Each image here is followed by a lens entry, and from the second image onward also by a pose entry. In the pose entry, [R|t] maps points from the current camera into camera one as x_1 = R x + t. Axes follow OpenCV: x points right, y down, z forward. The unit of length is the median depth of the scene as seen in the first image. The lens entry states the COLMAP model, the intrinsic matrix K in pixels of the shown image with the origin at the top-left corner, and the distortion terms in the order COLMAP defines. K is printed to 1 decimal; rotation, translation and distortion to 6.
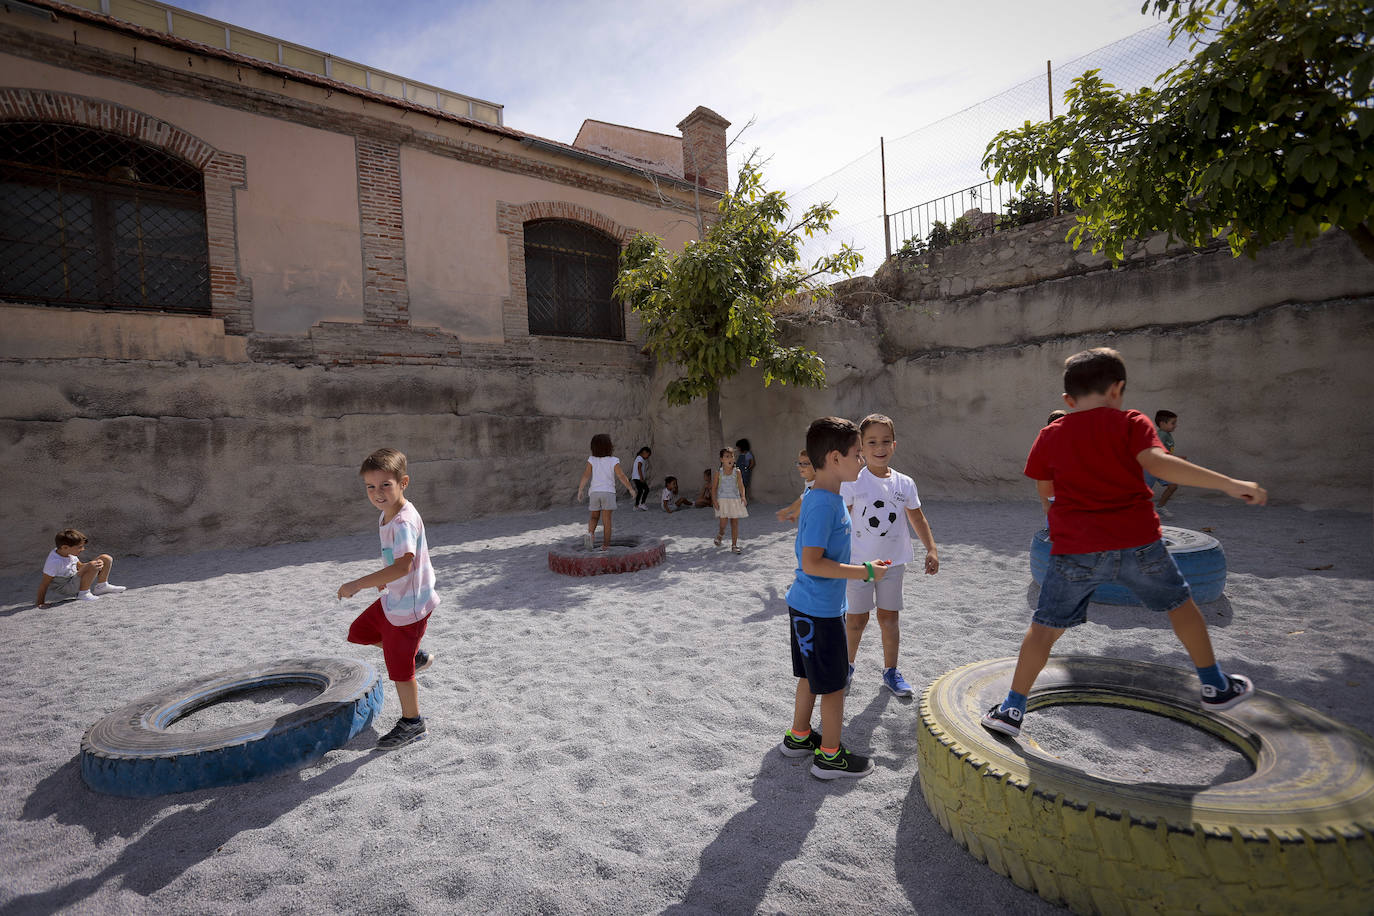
lens RADIAL K [[640.5, 0, 683.7], [0, 640.5, 475.6], [0, 0, 1]] dist [-0.048745, 0.020036]
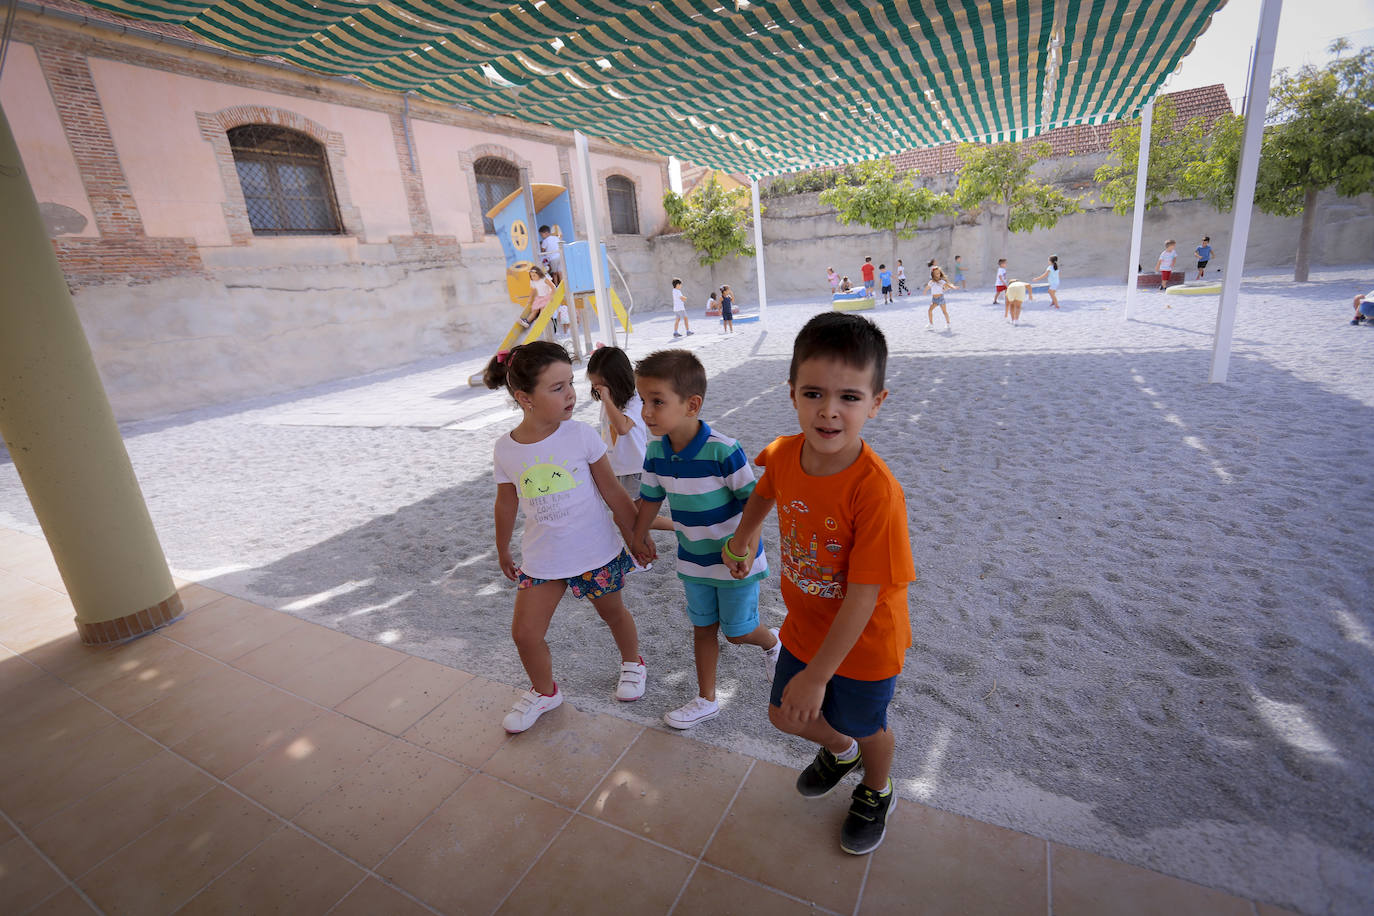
lens RADIAL K [[640.5, 0, 683.7], [0, 640.5, 475.6], [0, 0, 1]] dist [-0.048745, 0.020036]
pose [[0.918857, -0.157823, 0.361654, -1.115708], [0.072578, 0.968490, 0.238242, 0.089225], [-0.387859, -0.192662, 0.901358, -1.425049]]
